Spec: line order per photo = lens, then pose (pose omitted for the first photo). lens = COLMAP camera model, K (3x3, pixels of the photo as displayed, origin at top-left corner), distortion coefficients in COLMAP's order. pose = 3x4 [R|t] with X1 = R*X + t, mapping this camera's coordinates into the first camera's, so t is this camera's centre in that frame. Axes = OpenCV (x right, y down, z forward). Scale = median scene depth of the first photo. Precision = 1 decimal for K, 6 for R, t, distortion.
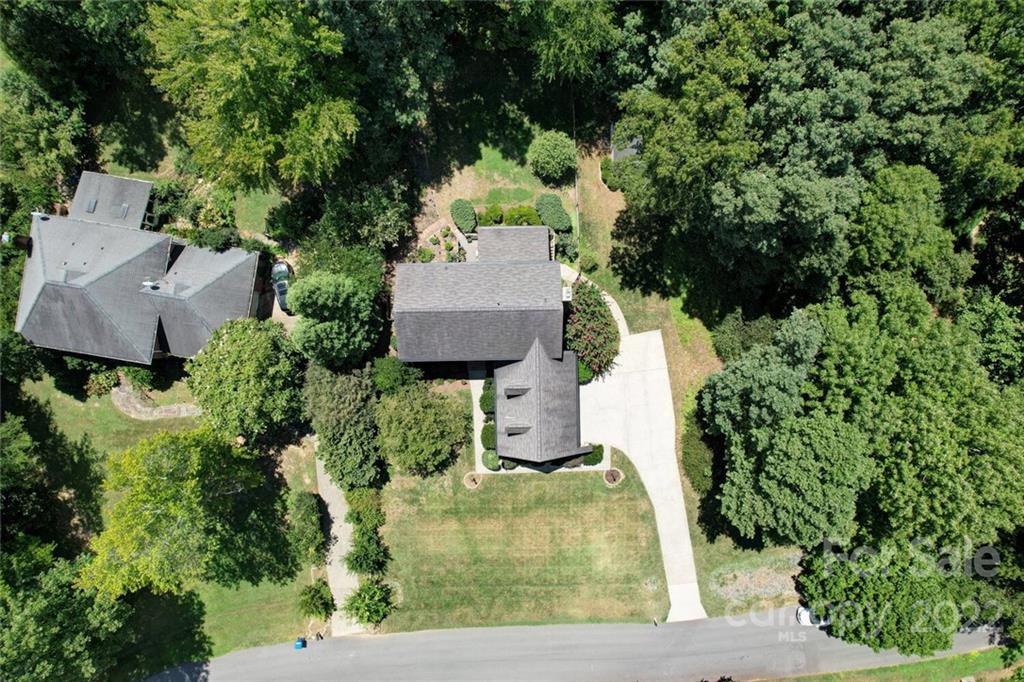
lens RADIAL K [[646.6, 0, 508.8], [0, 646.6, 336.6], [0, 0, 1]] dist [-0.064249, 0.057459]
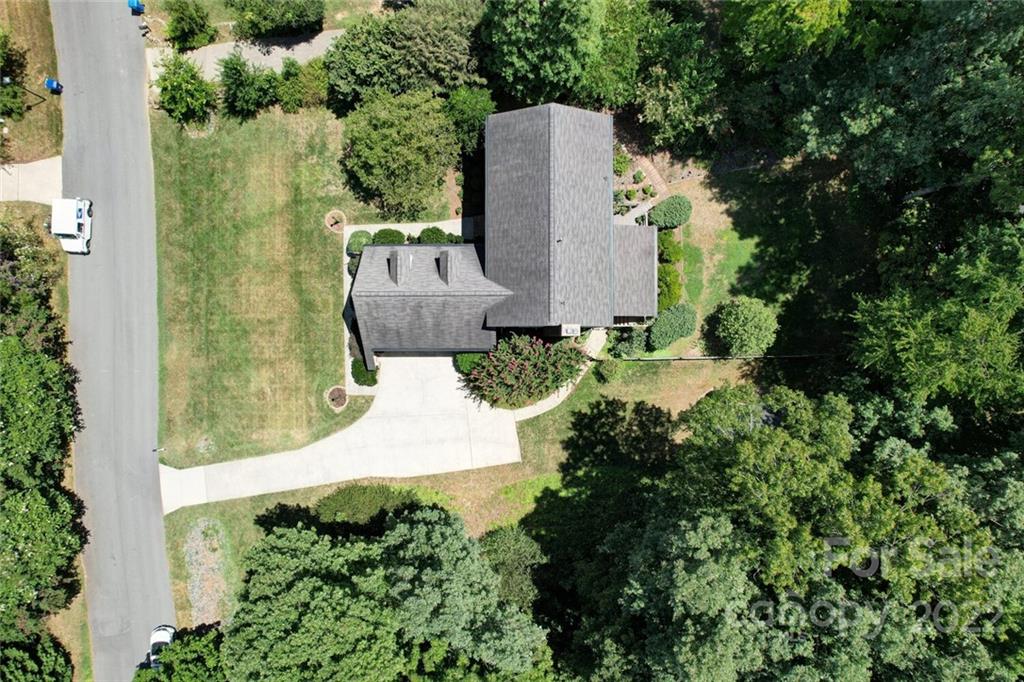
lens RADIAL K [[646.6, 0, 508.6], [0, 646.6, 346.1], [0, 0, 1]] dist [-0.064249, 0.057459]
pose [[-0.016217, 0.999855, 0.005177, 0.093306], [-0.999834, -0.016259, 0.008257, 0.000535], [0.008340, -0.005042, 0.999953, 0.213933]]
